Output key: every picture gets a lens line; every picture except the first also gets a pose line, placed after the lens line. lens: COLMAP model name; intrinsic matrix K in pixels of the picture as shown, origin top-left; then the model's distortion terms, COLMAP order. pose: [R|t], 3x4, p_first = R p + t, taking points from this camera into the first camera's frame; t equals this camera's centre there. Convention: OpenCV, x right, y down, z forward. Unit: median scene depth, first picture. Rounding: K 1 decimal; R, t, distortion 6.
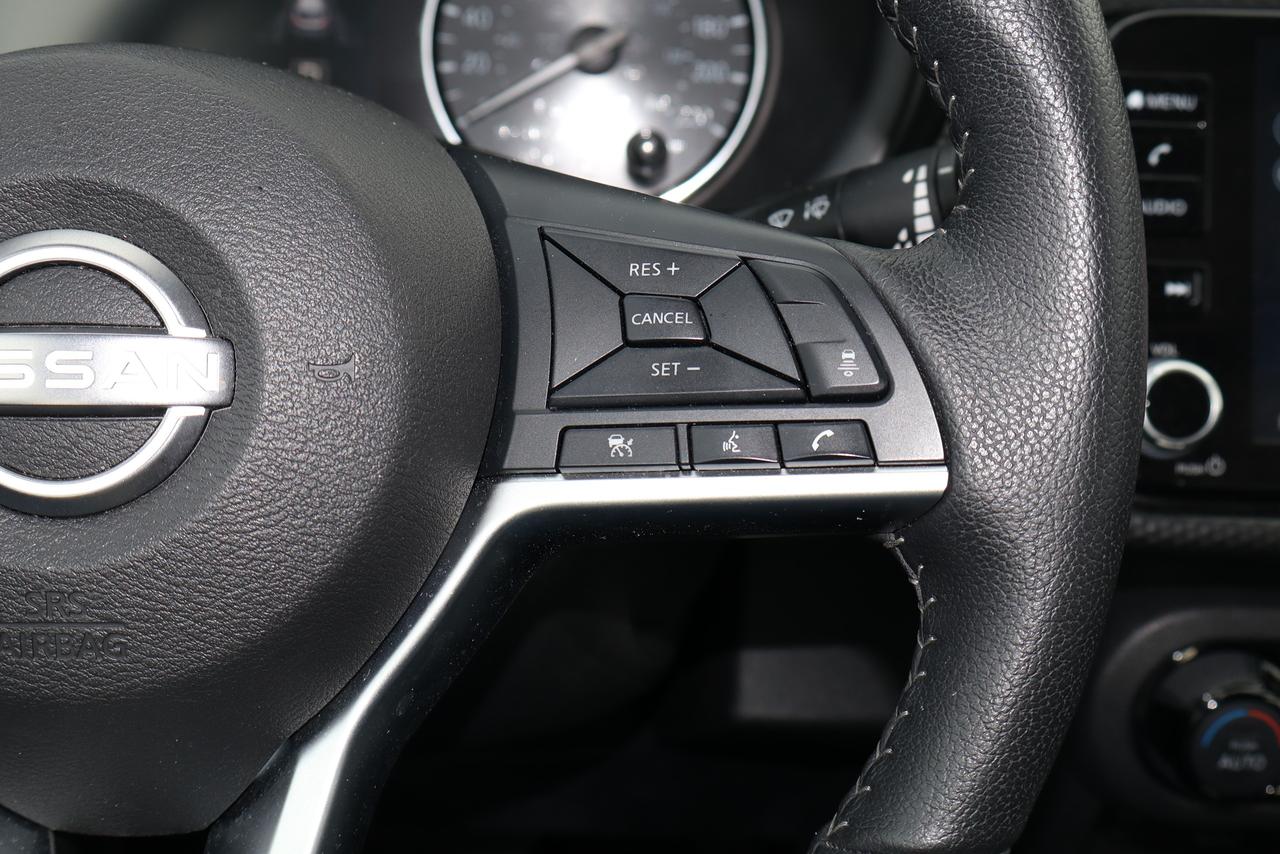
lens RADIAL K [[1721.9, 0, 650.8], [0, 1721.9, 428.3], [0, 0, 1]] dist [0.010003, 0.000000]
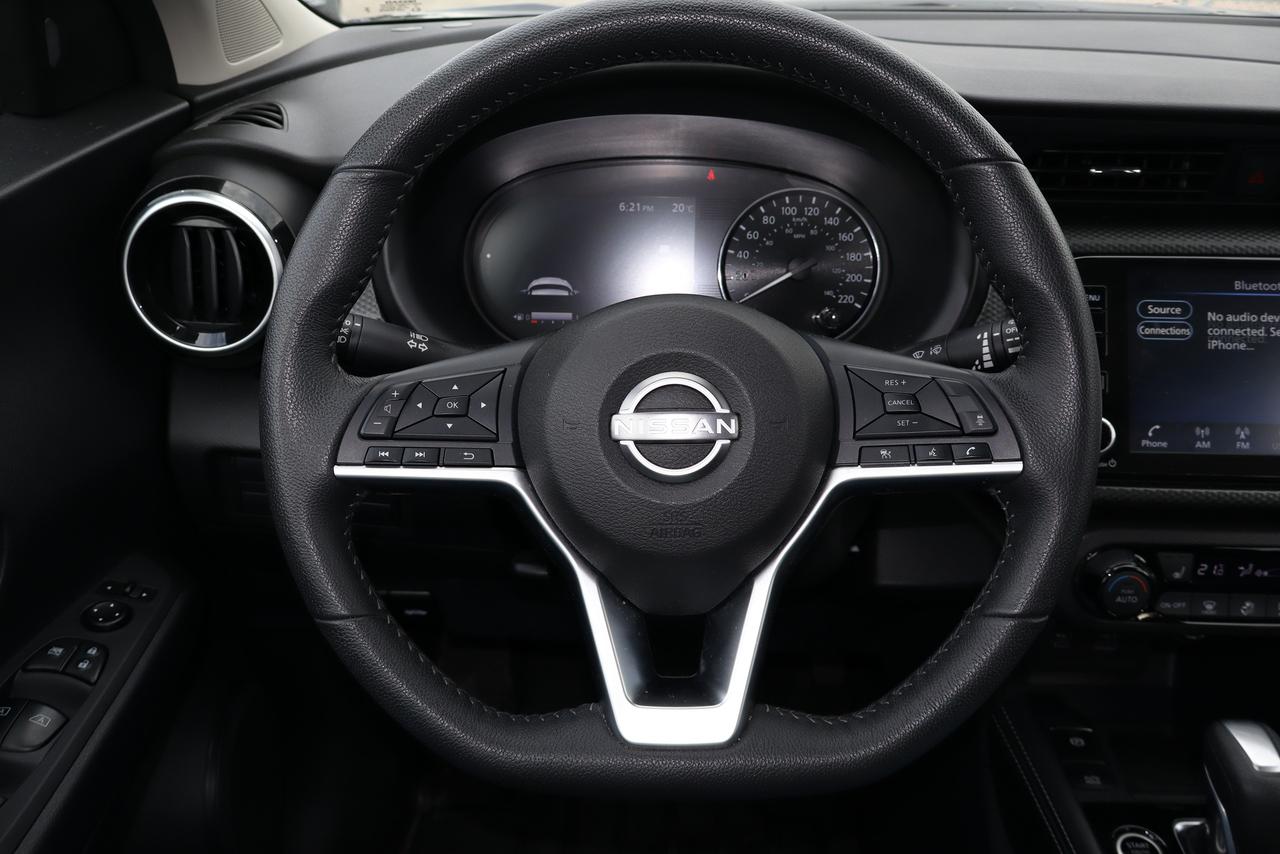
lens RADIAL K [[1066.8, 0, 639.9], [0, 1066.8, 424.2], [0, 0, 1]] dist [-0.011011, -0.009985]
pose [[0.998356, -0.009149, -0.056582, -0.280338], [0.007707, 0.999641, -0.025664, 0.003798], [0.056796, 0.025186, 0.998068, -0.552173]]
